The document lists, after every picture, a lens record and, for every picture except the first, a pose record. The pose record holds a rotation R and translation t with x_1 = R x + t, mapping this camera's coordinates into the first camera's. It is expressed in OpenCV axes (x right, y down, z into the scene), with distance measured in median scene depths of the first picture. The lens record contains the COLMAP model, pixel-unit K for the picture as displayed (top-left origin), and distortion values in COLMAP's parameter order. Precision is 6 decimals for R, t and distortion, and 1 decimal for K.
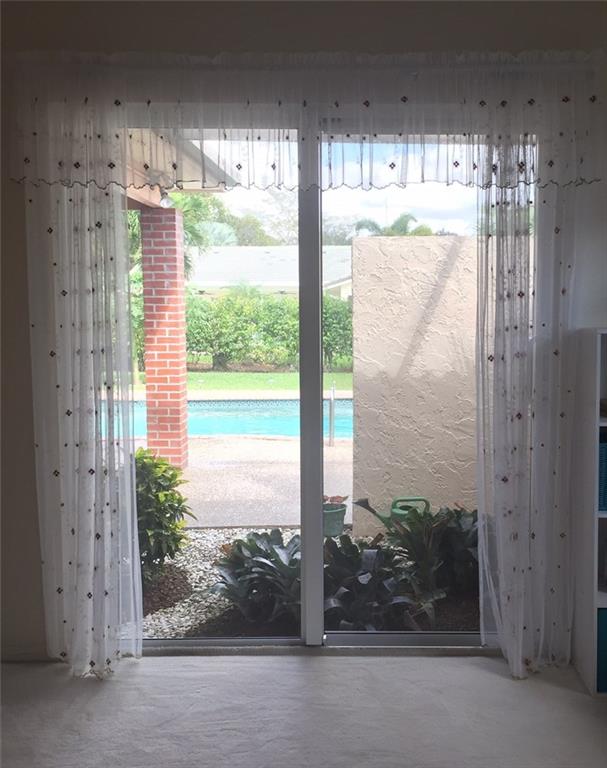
lens RADIAL K [[946.7, 0, 303.6], [0, 946.7, 384.0], [0, 0, 1]] dist [0.072422, 0.000000]
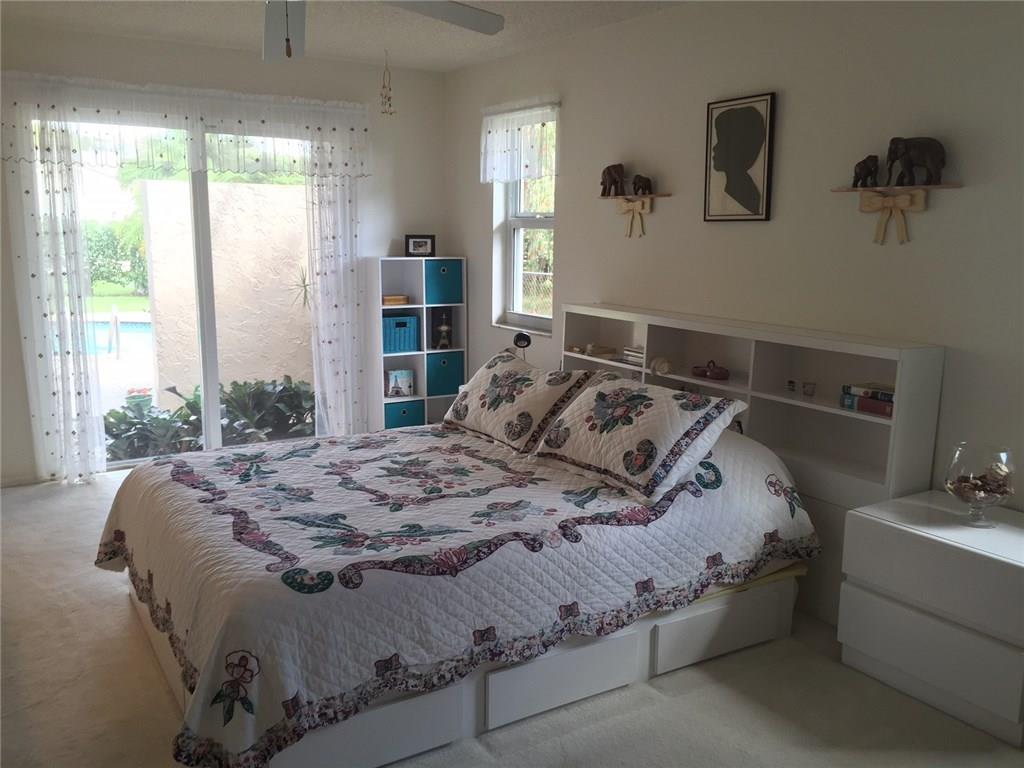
lens RADIAL K [[878.9, 0, 511.6], [0, 878.9, 383.4], [0, 0, 1]] dist [0.064365, -0.036261]
pose [[0.851060, -0.083779, 0.518342, -0.362550], [0.035285, 0.994082, 0.102738, 0.018823], [-0.523882, -0.069147, 0.848979, -0.588307]]
